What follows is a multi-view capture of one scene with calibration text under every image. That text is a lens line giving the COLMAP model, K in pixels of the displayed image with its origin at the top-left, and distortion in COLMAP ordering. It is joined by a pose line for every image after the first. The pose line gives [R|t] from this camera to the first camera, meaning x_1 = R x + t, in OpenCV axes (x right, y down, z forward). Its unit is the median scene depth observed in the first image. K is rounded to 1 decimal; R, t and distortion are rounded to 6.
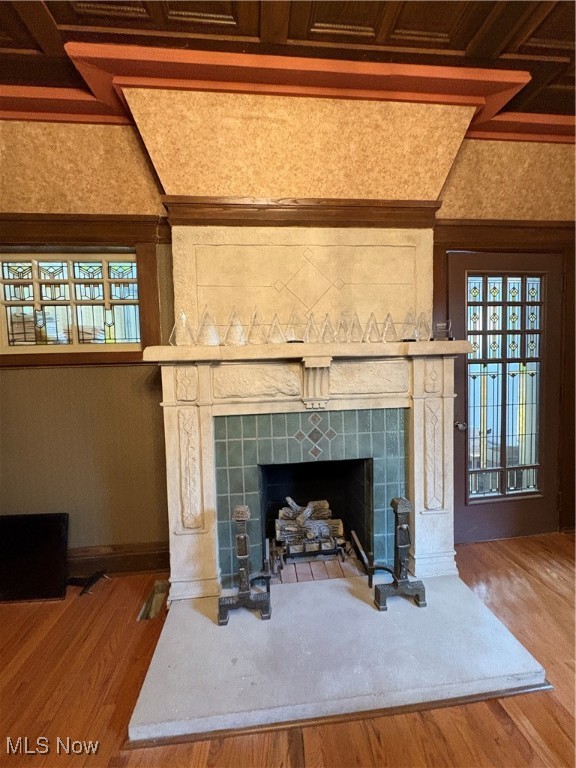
lens RADIAL K [[307.0, 0, 287.1], [0, 307.0, 384.1], [0, 0, 1]] dist [-0.000265, 0.000694]
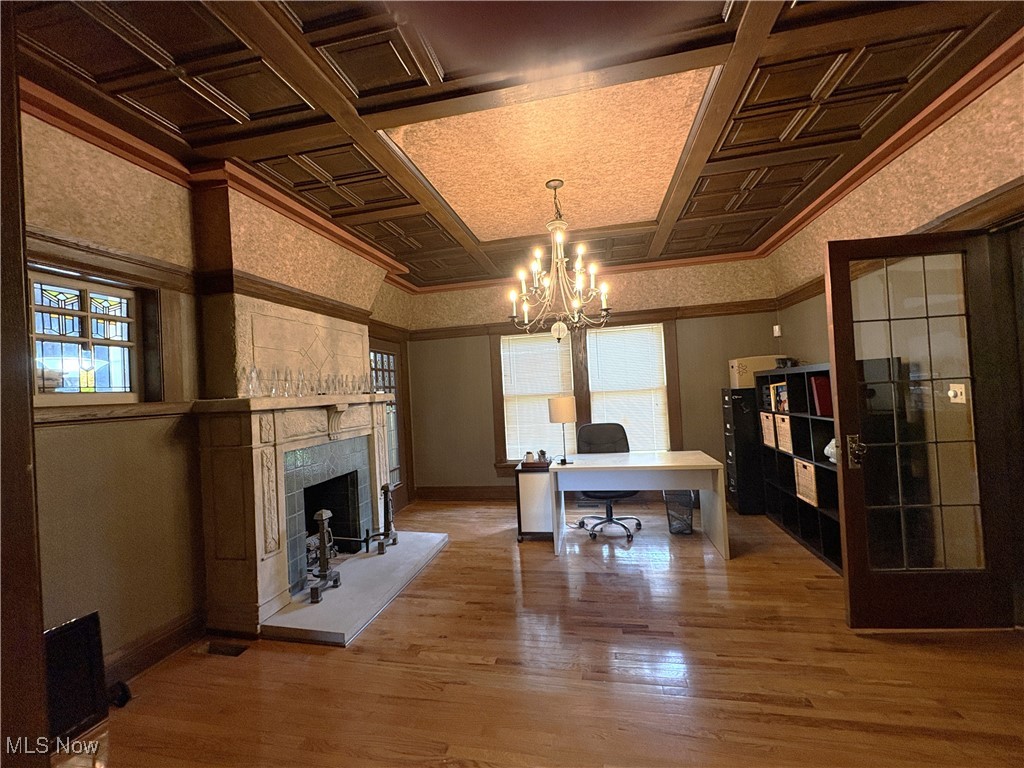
lens RADIAL K [[409.3, 0, 514.7], [0, 409.3, 383.6], [0, 0, 1]] dist [-0.000265, 0.000694]
pose [[0.302314, 0.027789, 0.952803, -1.400816], [0.100681, 0.993053, -0.060908, 0.018698], [-0.947876, 0.114343, 0.297416, -0.381177]]
